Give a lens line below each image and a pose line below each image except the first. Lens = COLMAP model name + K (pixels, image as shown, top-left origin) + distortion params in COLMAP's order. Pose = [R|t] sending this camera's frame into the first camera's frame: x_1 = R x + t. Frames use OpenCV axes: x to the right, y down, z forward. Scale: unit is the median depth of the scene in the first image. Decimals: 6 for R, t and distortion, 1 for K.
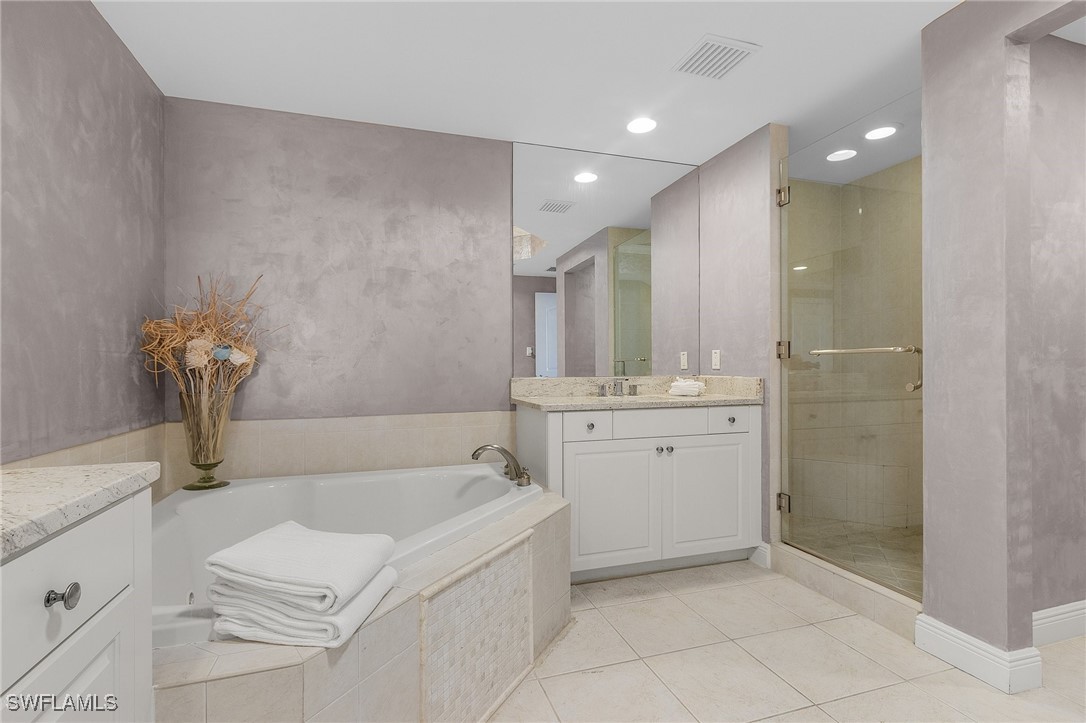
lens RADIAL K [[501.7, 0, 542.7], [0, 501.7, 368.9], [0, 0, 1]] dist [-0.000050, 0.000195]
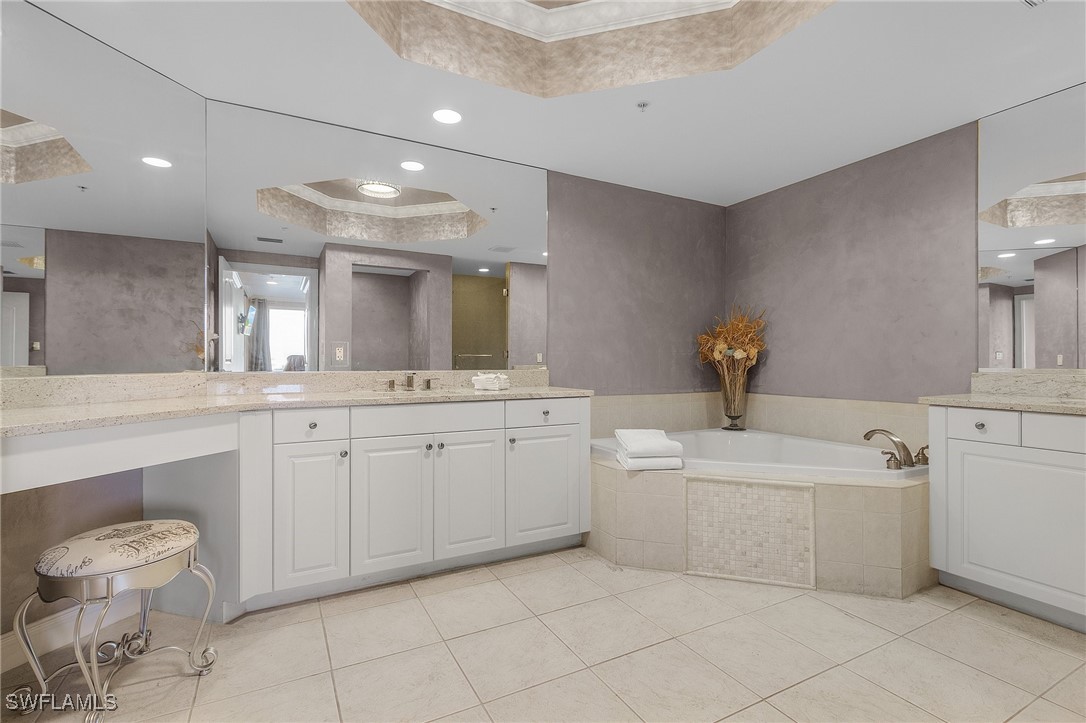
lens RADIAL K [[501.7, 0, 543.7], [0, 501.7, 358.2], [0, 0, 1]] dist [-0.000050, 0.000195]
pose [[0.174586, -0.000274, -0.984642, 0.922347], [-0.004098, 0.999991, -0.001005, -0.005523], [0.984633, 0.004211, 0.174583, 0.057420]]
